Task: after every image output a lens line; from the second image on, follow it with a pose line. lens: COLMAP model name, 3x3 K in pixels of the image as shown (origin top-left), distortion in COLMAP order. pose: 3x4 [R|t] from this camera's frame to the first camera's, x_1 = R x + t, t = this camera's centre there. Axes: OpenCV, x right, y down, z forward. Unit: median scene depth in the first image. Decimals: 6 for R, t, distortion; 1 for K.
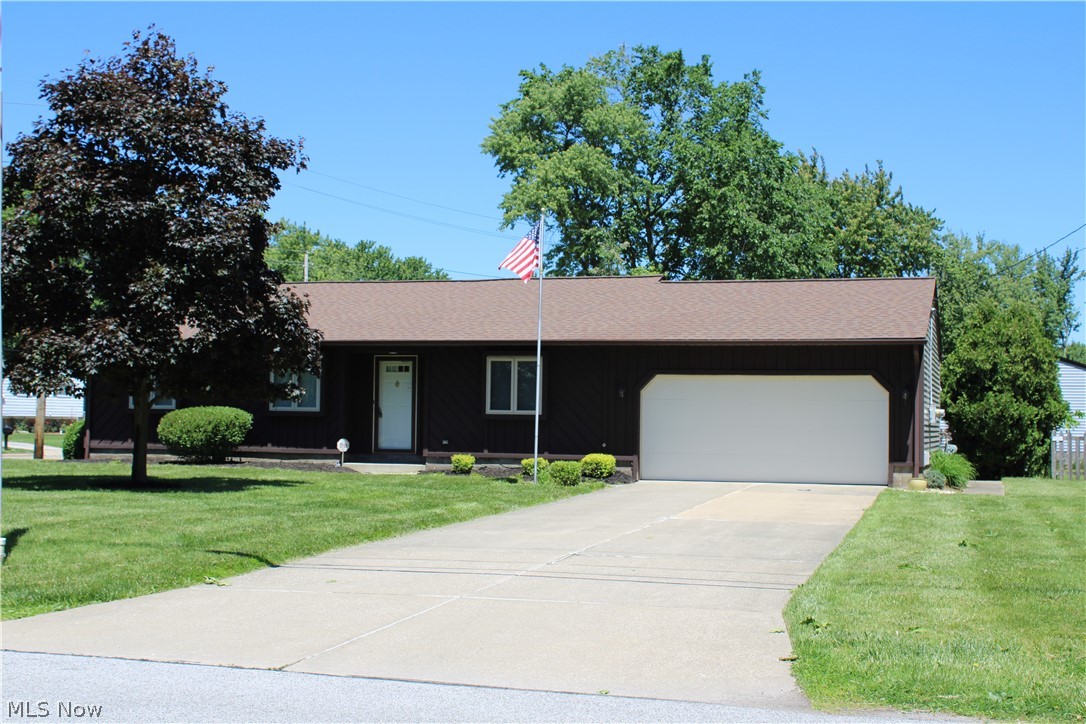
lens RADIAL K [[1462.4, 0, 544.1], [0, 1462.4, 364.8], [0, 0, 1]] dist [-0.015221, 0.000000]
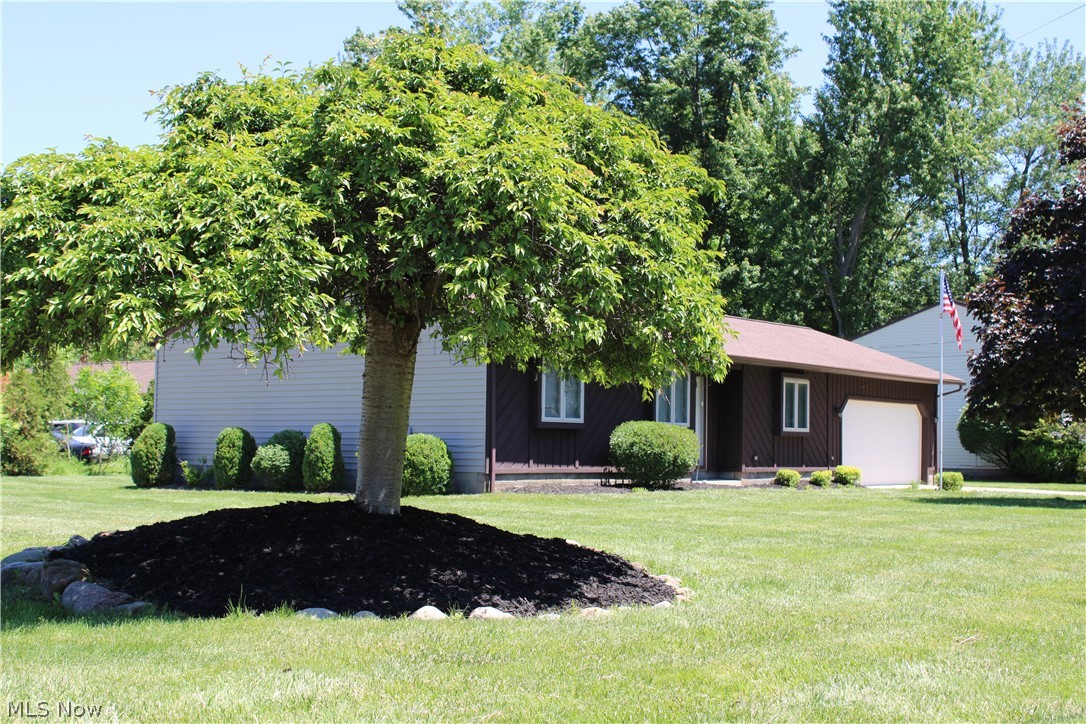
lens RADIAL K [[1462.4, 0, 547.2], [0, 1462.4, 363.0], [0, 0, 1]] dist [-0.015221, 0.000000]
pose [[0.333792, 0.041786, 0.941720, -1.068249], [-0.051706, 0.998325, -0.025971, 0.019483], [-0.941228, -0.040024, 0.335393, 0.766377]]
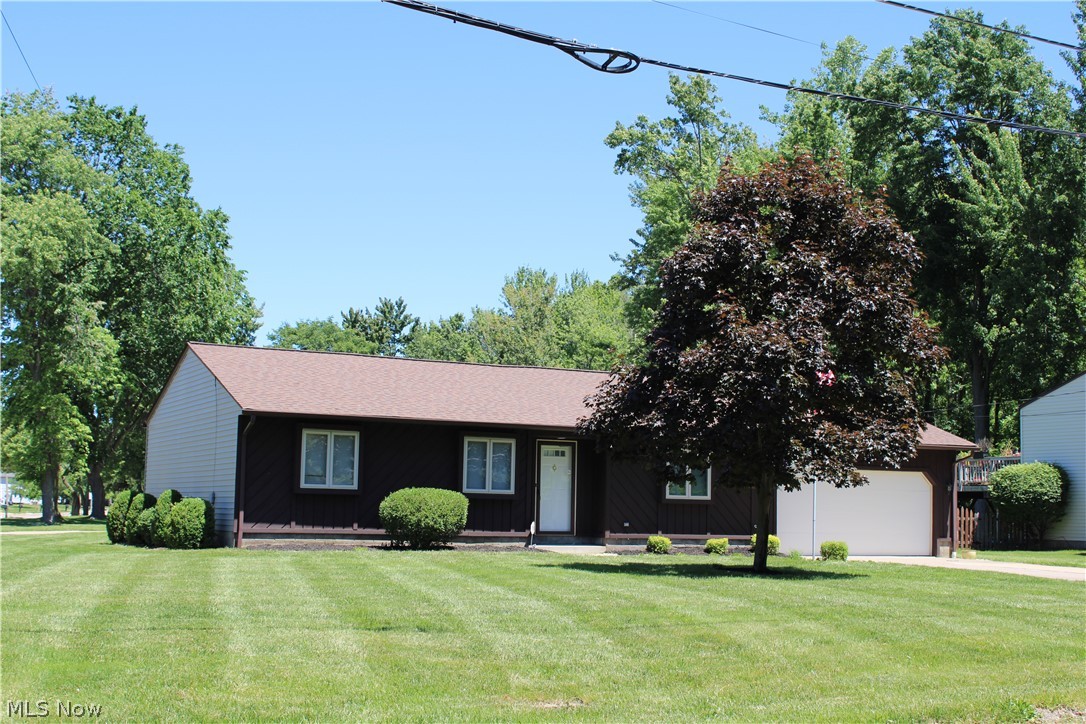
lens RADIAL K [[1462.4, 0, 540.7], [0, 1462.4, 362.7], [0, 0, 1]] dist [-0.015221, 0.000000]
pose [[0.712451, 0.068255, 0.698395, -0.845346], [-0.042112, 0.997623, -0.054539, -0.004378], [-0.700457, 0.009445, 0.713632, 0.264189]]
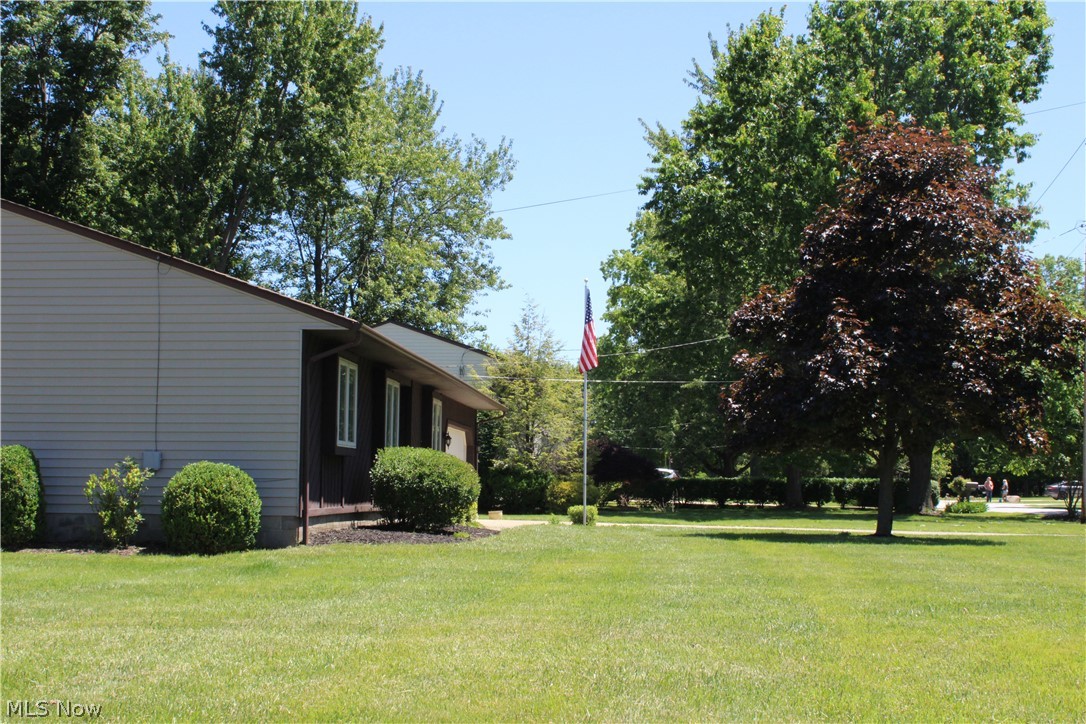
lens RADIAL K [[1462.4, 0, 539.8], [0, 1462.4, 359.6], [0, 0, 1]] dist [-0.015221, 0.000000]
pose [[-0.257251, 0.063901, 0.964230, -0.914883], [-0.060051, 0.994826, -0.081950, 0.040230], [-0.964477, -0.078985, -0.252082, 1.119816]]
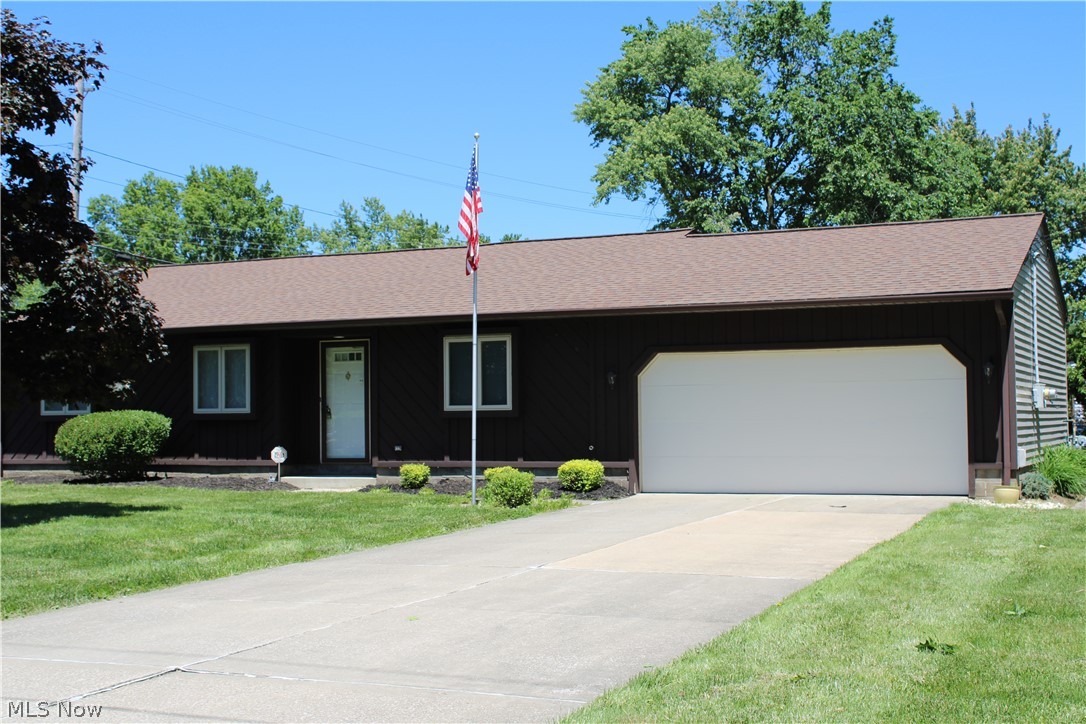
lens RADIAL K [[1462.4, 0, 541.4], [0, 1462.4, 357.9], [0, 0, 1]] dist [-0.015221, 0.000000]
pose [[0.991568, -0.029949, -0.126080, 0.104836], [0.029650, 0.999551, -0.004247, 0.009865], [0.126151, 0.000473, 0.992011, 0.226744]]
